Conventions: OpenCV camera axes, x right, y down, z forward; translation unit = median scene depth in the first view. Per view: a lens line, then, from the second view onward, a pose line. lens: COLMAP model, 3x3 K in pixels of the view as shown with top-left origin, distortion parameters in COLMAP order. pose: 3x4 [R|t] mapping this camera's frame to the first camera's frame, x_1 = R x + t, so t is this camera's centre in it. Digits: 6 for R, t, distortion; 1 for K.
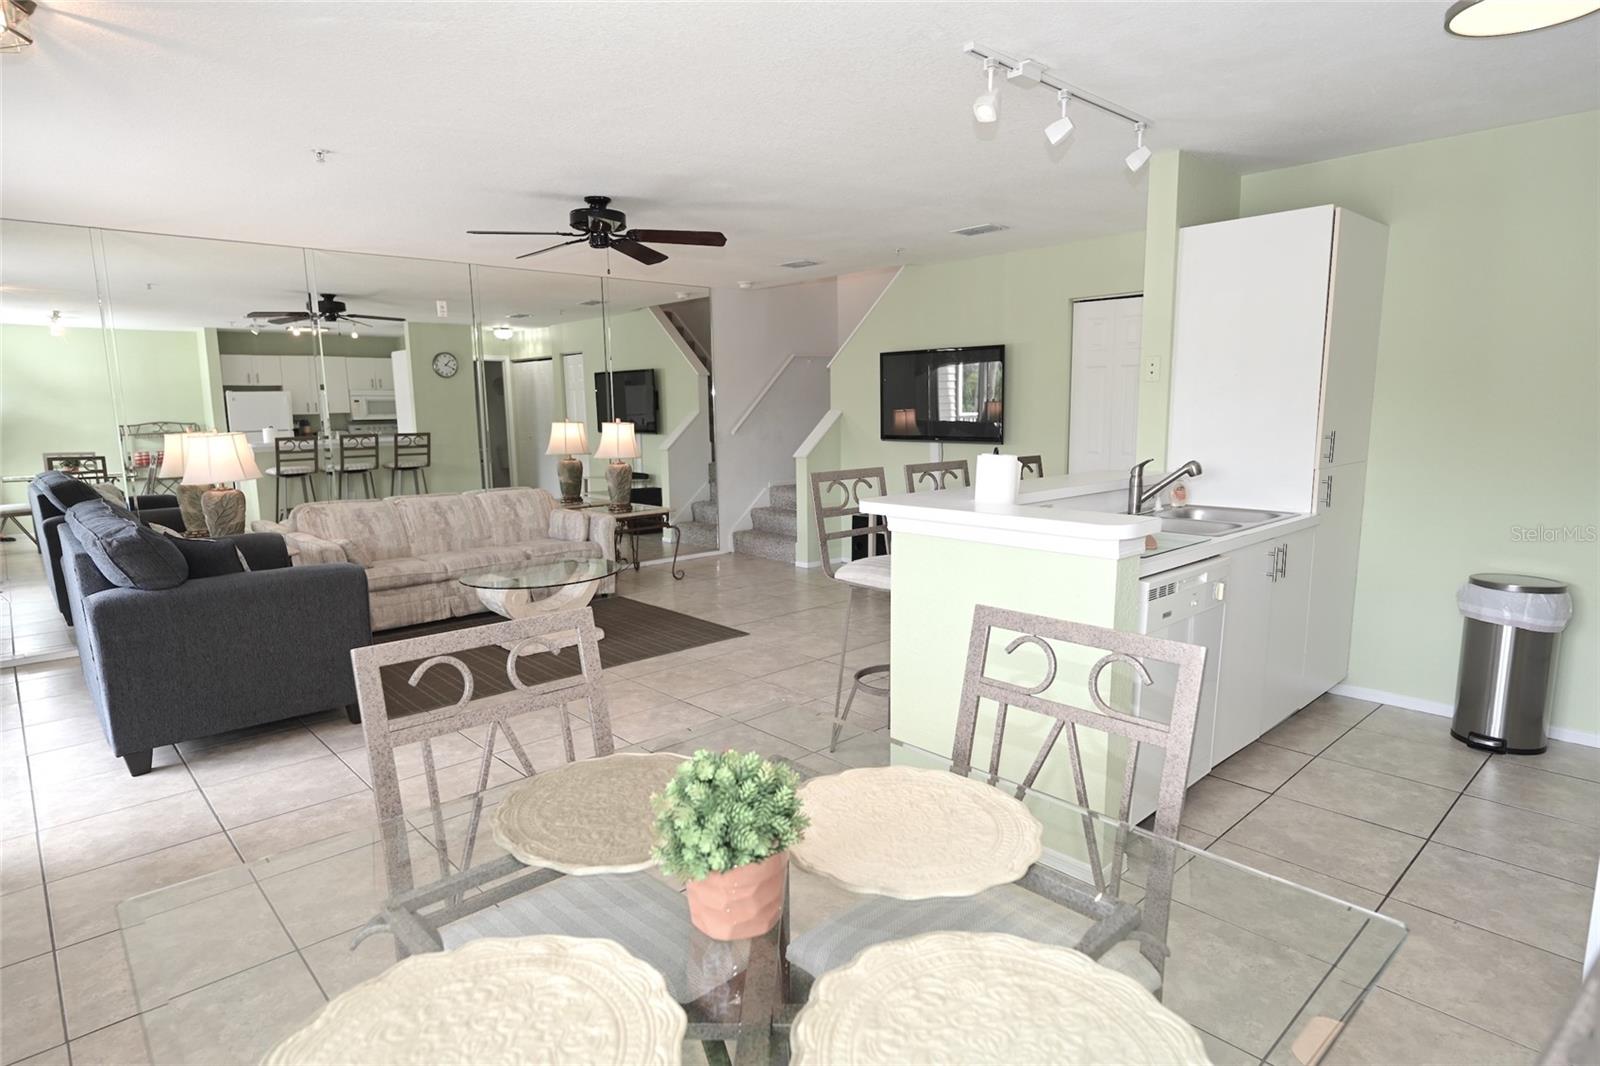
lens RADIAL K [[873.3, 0, 802.4], [0, 873.3, 540.0], [0, 0, 1]] dist [0.003876, -0.000242]
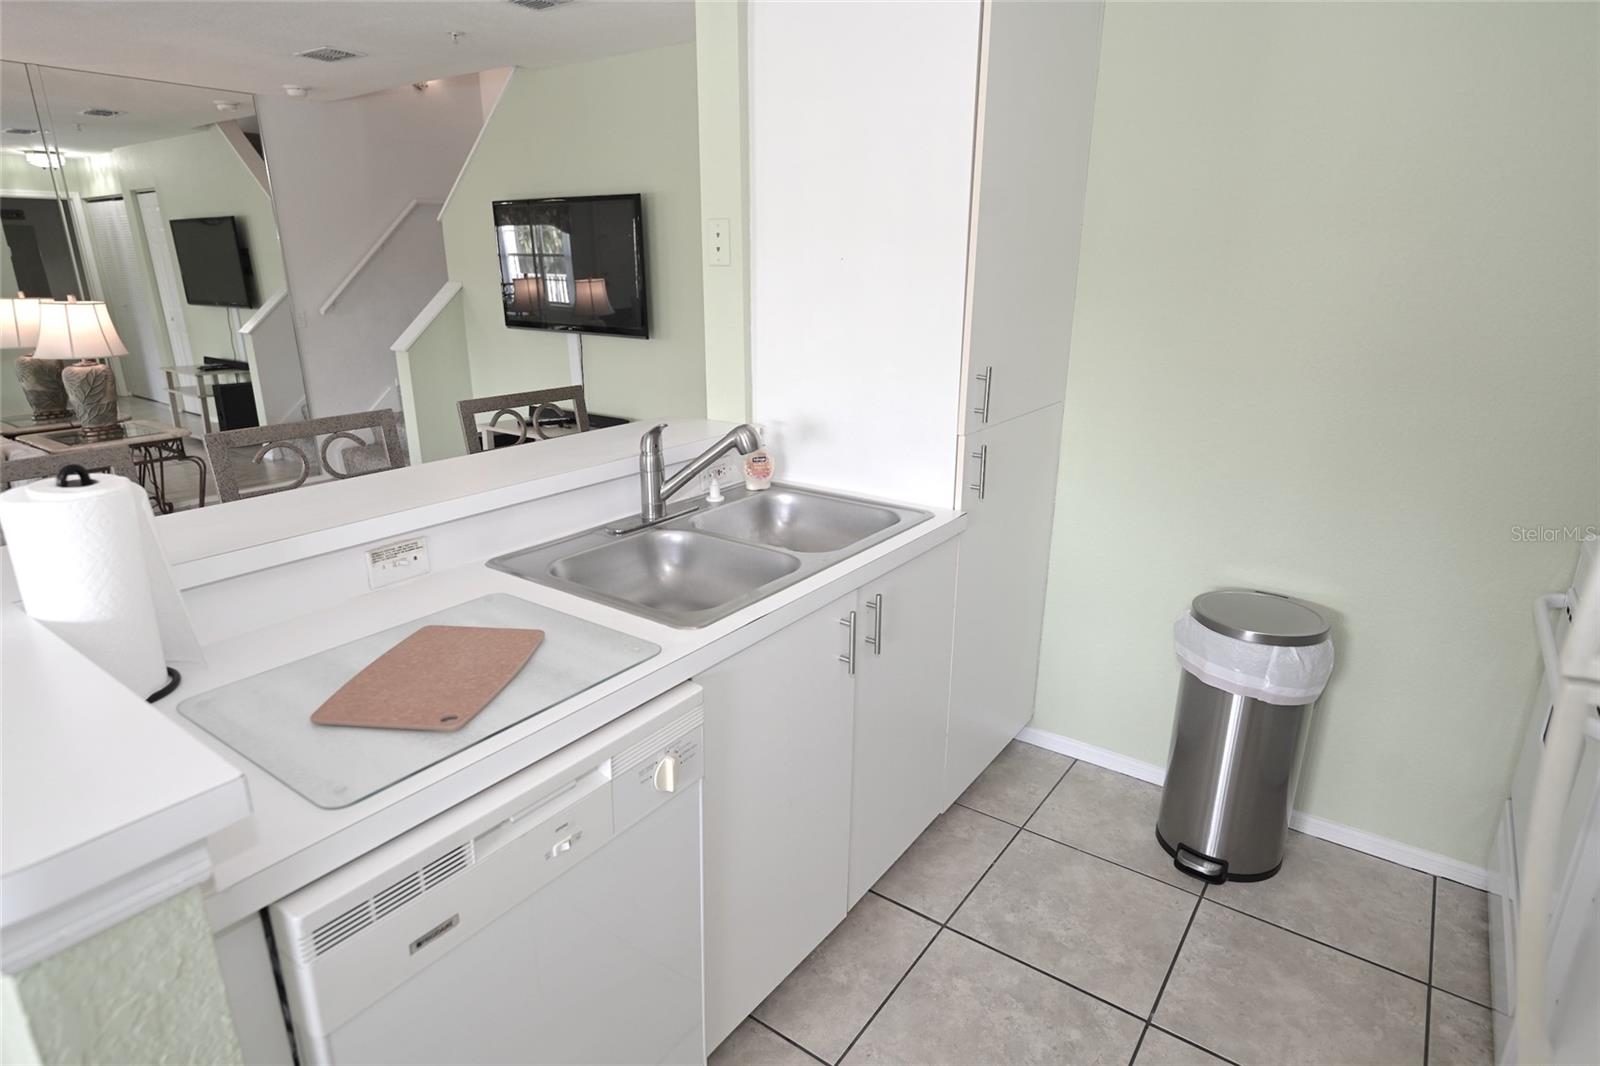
lens RADIAL K [[883.6, 0, 800.0], [0, 883.6, 533.0], [0, 0, 1]] dist [-0.002668, -0.000553]
pose [[0.981267, -0.043985, 0.187564, 0.222134], [0.015830, 0.988704, 0.149040, -0.062076], [-0.192001, -0.143279, 0.970879, 0.269269]]
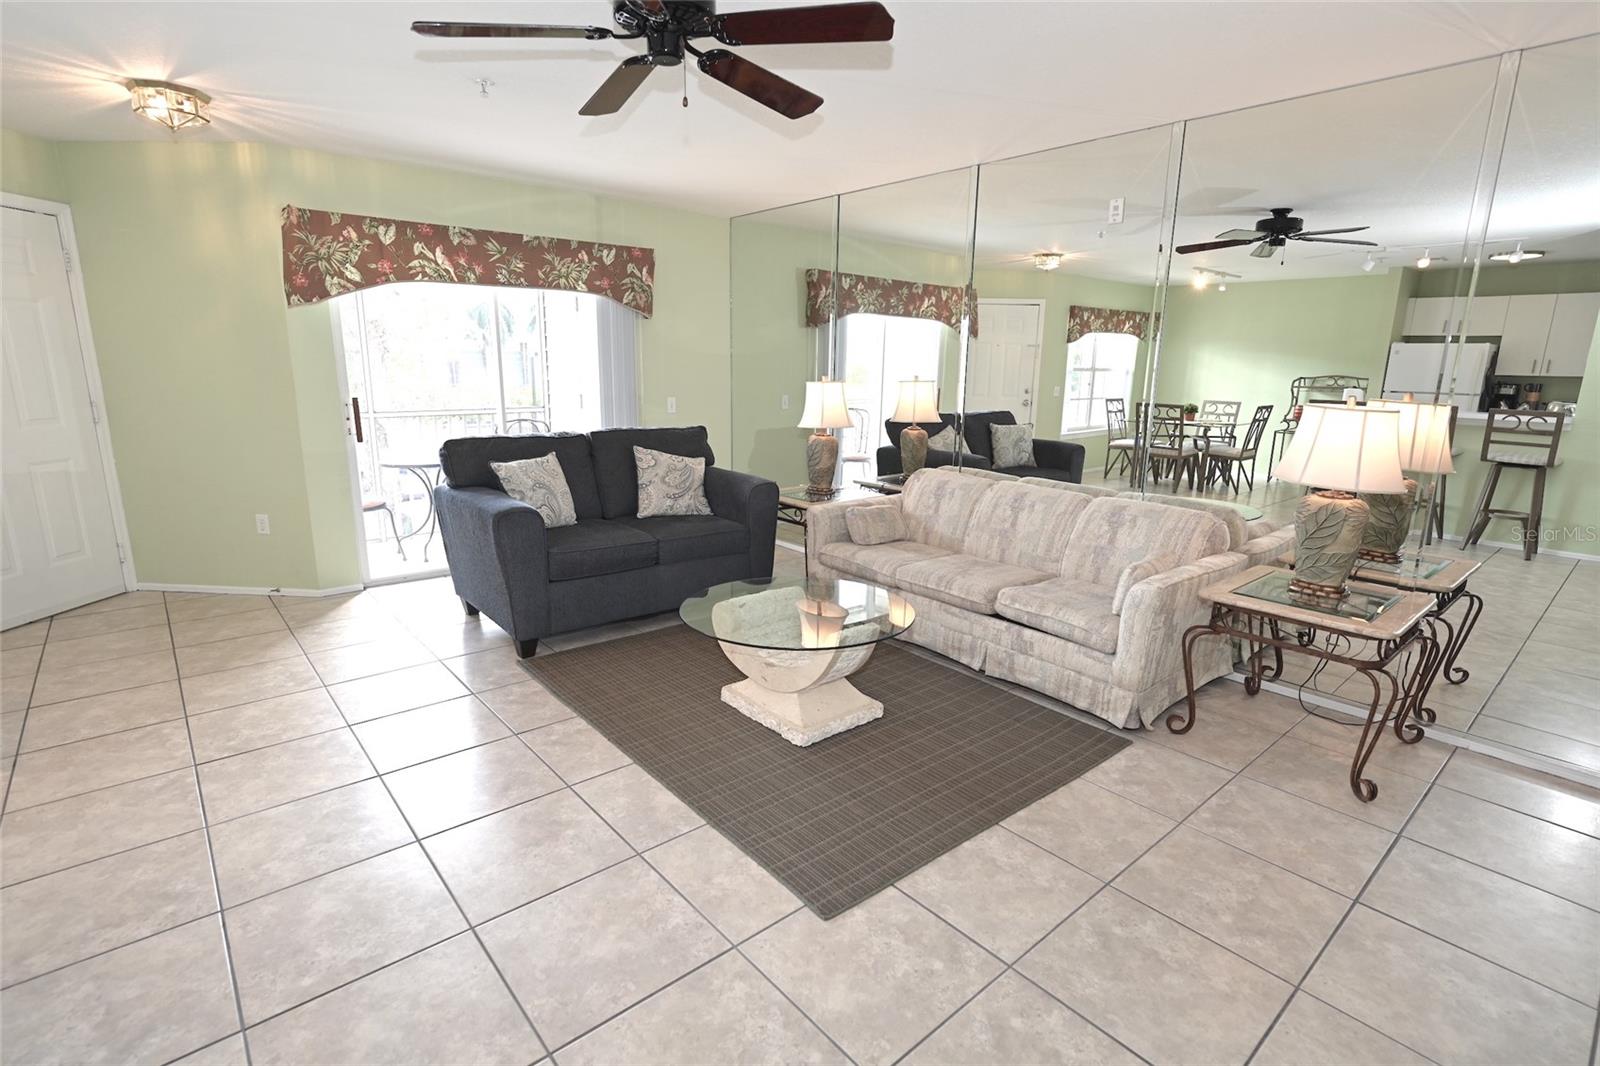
lens RADIAL K [[770.9, 0, 800.0], [0, 770.9, 533.0], [0, 0, 1]] dist [-0.005688, 0.000266]
pose [[-0.036431, 0.234914, -0.971333, 0.227064], [-0.169178, 0.956499, 0.237672, -0.138090], [0.984912, 0.172987, 0.004896, 0.853953]]
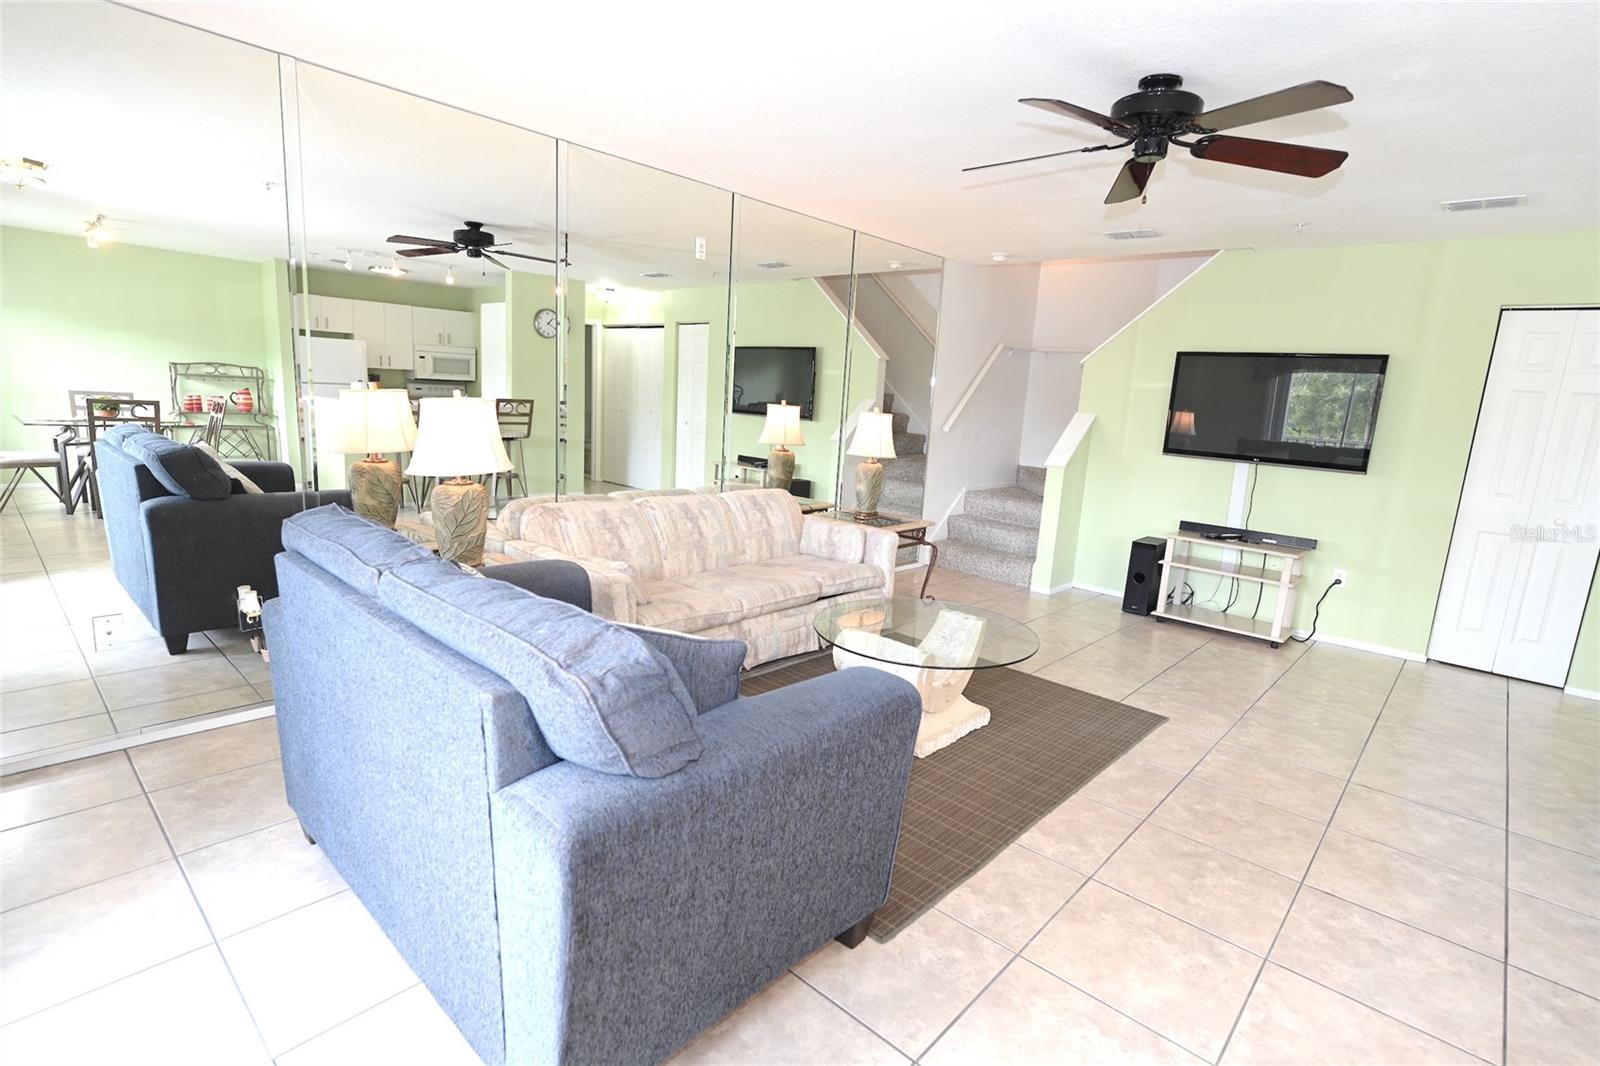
lens RADIAL K [[770.9, 0, 800.0], [0, 770.9, 533.0], [0, 0, 1]] dist [-0.005688, 0.000266]
pose [[0.994110, 0.056679, 0.092377, -0.396472], [-0.059426, 0.997861, 0.027257, -0.044369], [-0.090635, -0.032586, 0.995351, 0.339813]]
